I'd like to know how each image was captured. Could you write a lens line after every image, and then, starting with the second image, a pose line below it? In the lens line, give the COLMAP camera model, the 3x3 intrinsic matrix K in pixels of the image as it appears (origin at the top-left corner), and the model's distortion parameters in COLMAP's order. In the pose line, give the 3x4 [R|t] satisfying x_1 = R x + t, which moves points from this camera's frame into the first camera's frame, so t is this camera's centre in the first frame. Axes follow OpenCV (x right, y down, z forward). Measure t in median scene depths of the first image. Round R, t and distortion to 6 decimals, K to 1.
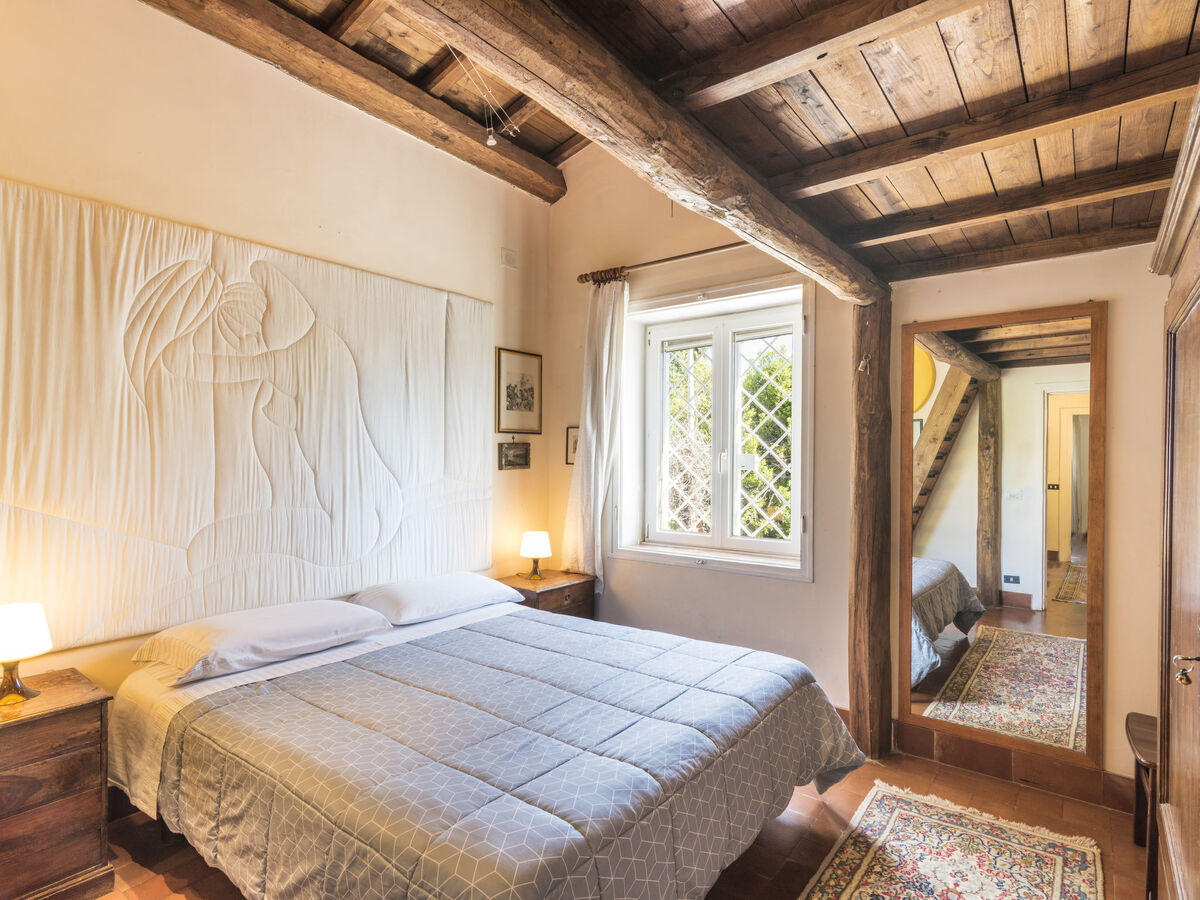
lens RADIAL K [[630.5, 0, 583.5], [0, 630.5, 447.3], [0, 0, 1]] dist [0.017067, -0.001715]
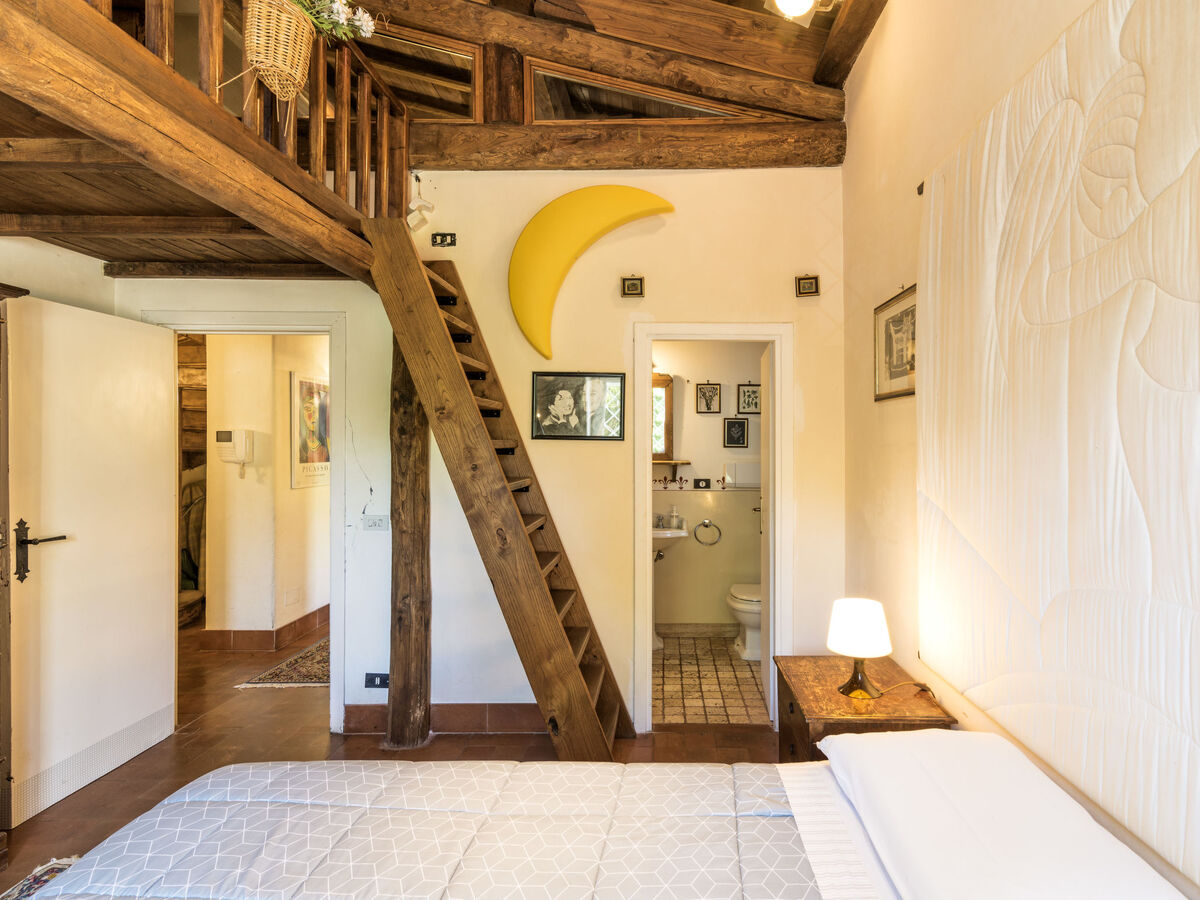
lens RADIAL K [[630.5, 0, 583.5], [0, 630.5, 447.3], [0, 0, 1]] dist [0.017067, -0.001715]
pose [[-0.785395, -0.005923, -0.618967, 0.042921], [0.003258, 0.999901, -0.013703, 0.007721], [0.618987, -0.012779, -0.785298, 1.094987]]
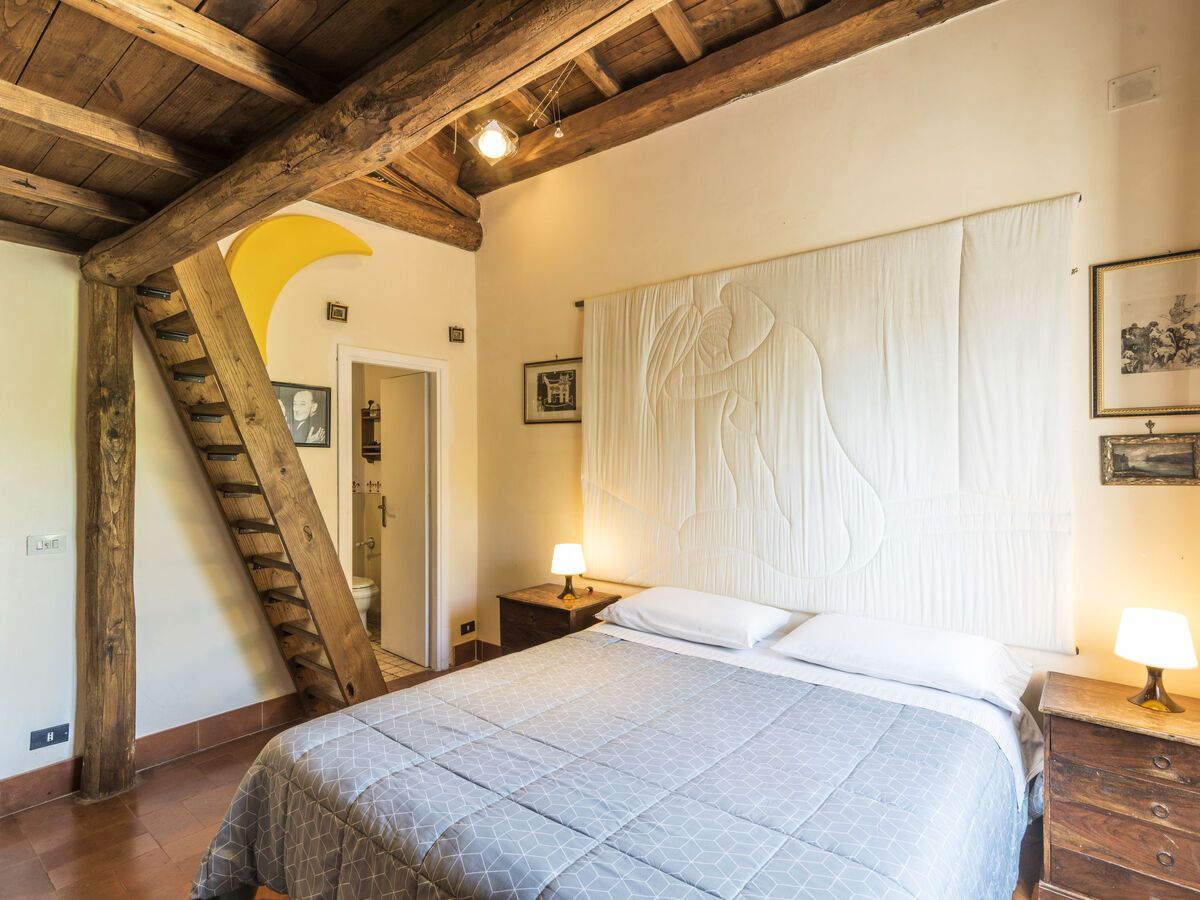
lens RADIAL K [[630.5, 0, 583.5], [0, 630.5, 447.3], [0, 0, 1]] dist [0.017067, -0.001715]
pose [[-0.017648, -0.020266, -0.999639, 0.594112], [0.011965, 0.999719, -0.020479, 0.012580], [0.999773, -0.012322, -0.017401, 0.758038]]
